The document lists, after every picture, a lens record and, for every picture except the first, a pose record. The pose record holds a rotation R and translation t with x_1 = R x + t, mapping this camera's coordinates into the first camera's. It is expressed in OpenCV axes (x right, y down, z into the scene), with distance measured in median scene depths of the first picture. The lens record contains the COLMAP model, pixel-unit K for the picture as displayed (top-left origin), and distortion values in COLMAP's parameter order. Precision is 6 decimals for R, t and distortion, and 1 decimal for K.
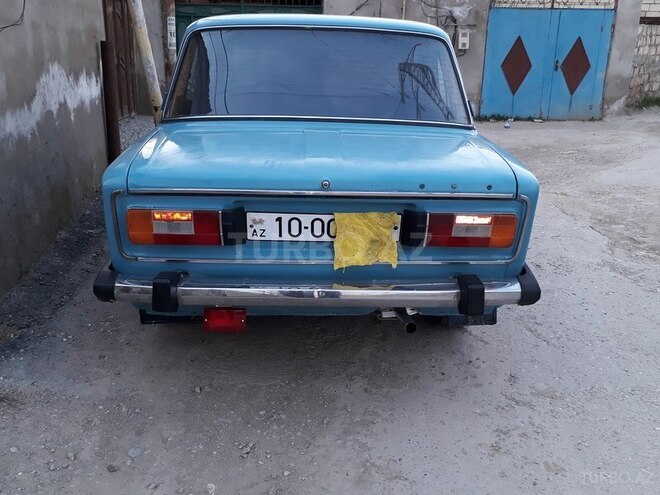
lens RADIAL K [[633.0, 0, 363.9], [0, 633.0, 247.2], [0, 0, 1]] dist [-0.003019, -0.036959]
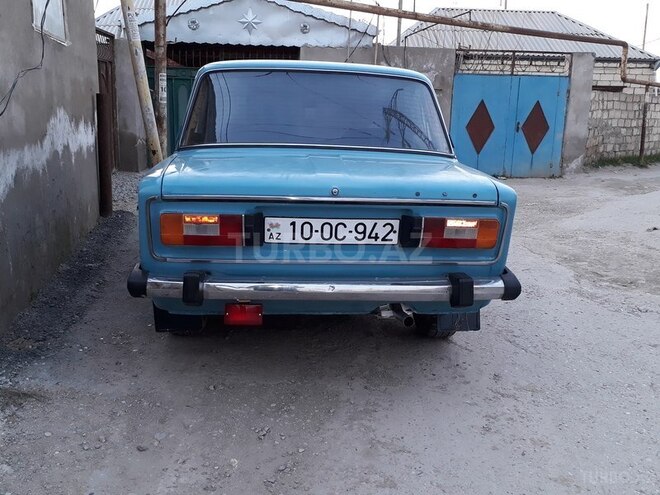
lens RADIAL K [[633.0, 0, 363.9], [0, 633.0, 247.2], [0, 0, 1]] dist [-0.003019, -0.036959]
pose [[0.998554, -0.006672, 0.053348, -0.058228], [0.012154, 0.994597, -0.103101, 0.100580], [-0.052372, 0.103601, 0.993239, -0.116470]]
